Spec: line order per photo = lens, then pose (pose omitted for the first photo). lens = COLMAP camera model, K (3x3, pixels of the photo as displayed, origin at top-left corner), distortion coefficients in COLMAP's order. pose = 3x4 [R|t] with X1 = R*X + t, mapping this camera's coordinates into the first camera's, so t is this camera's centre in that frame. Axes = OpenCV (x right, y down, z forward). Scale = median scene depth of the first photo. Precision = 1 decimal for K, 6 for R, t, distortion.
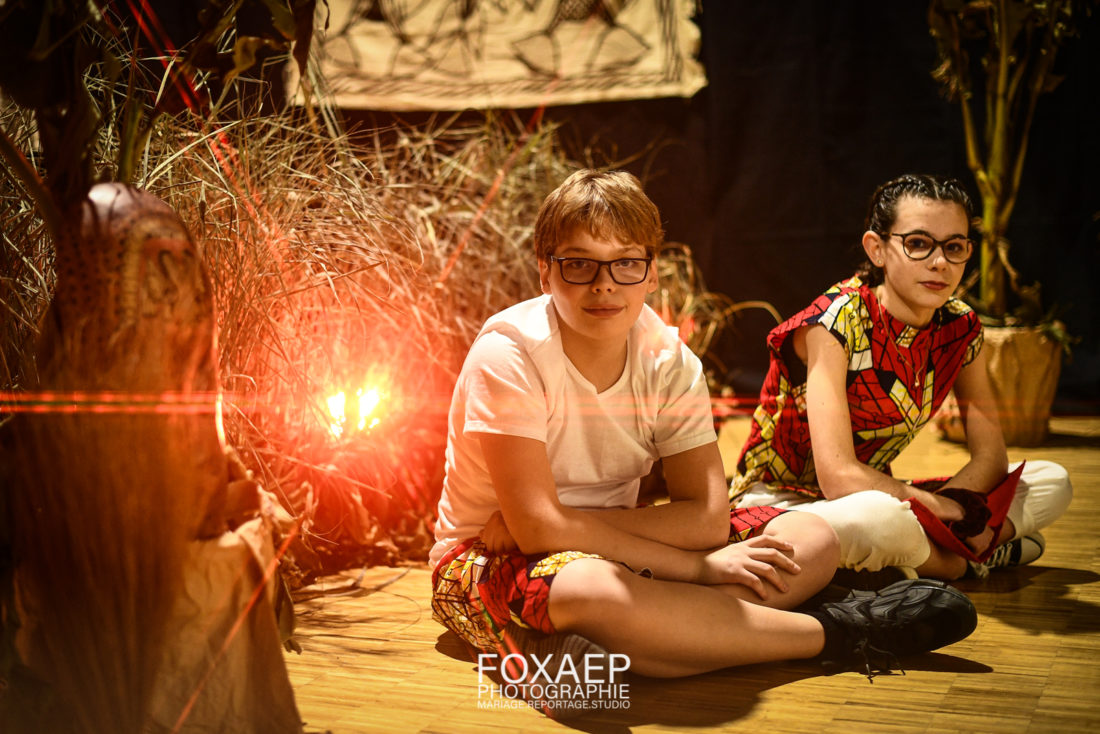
lens RADIAL K [[1655.0, 0, 564.9], [0, 1655.0, 348.9], [0, 0, 1]] dist [0.050061, 0.025616]
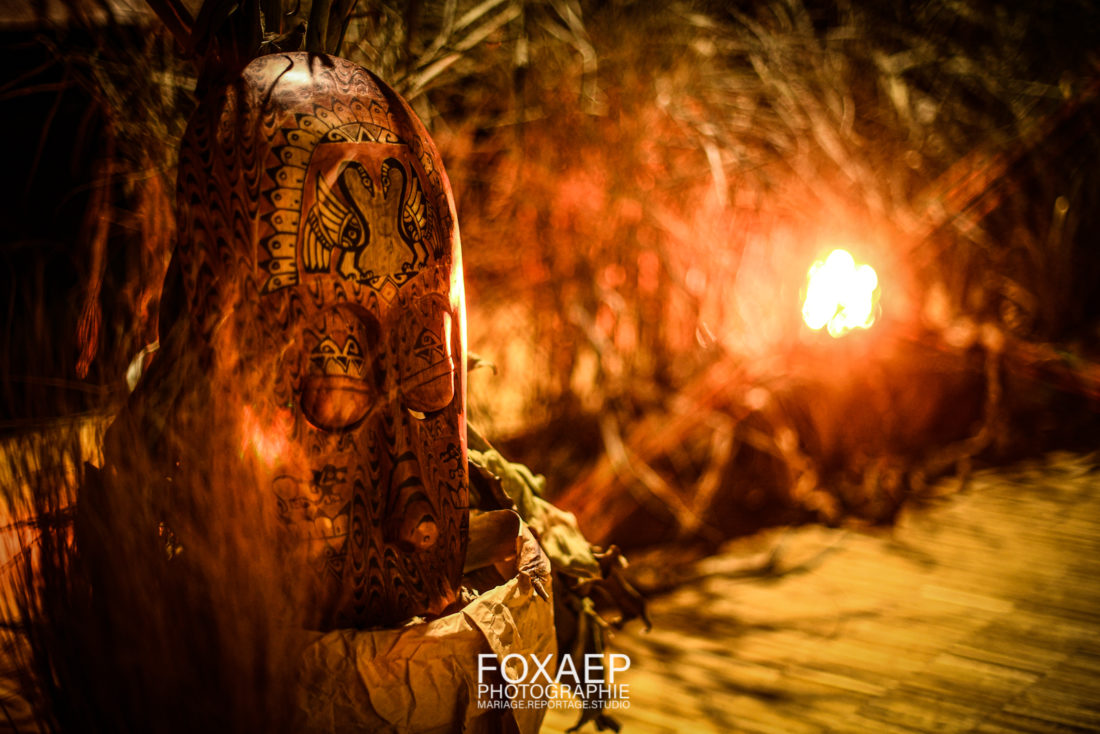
lens RADIAL K [[1655.0, 0, 564.9], [0, 1655.0, 348.9], [0, 0, 1]] dist [0.050061, 0.025616]
pose [[0.950473, 0.035942, -0.308721, 0.017013], [-0.006477, 0.995366, 0.095942, -0.030095], [0.310739, -0.089191, 0.946301, 0.263375]]
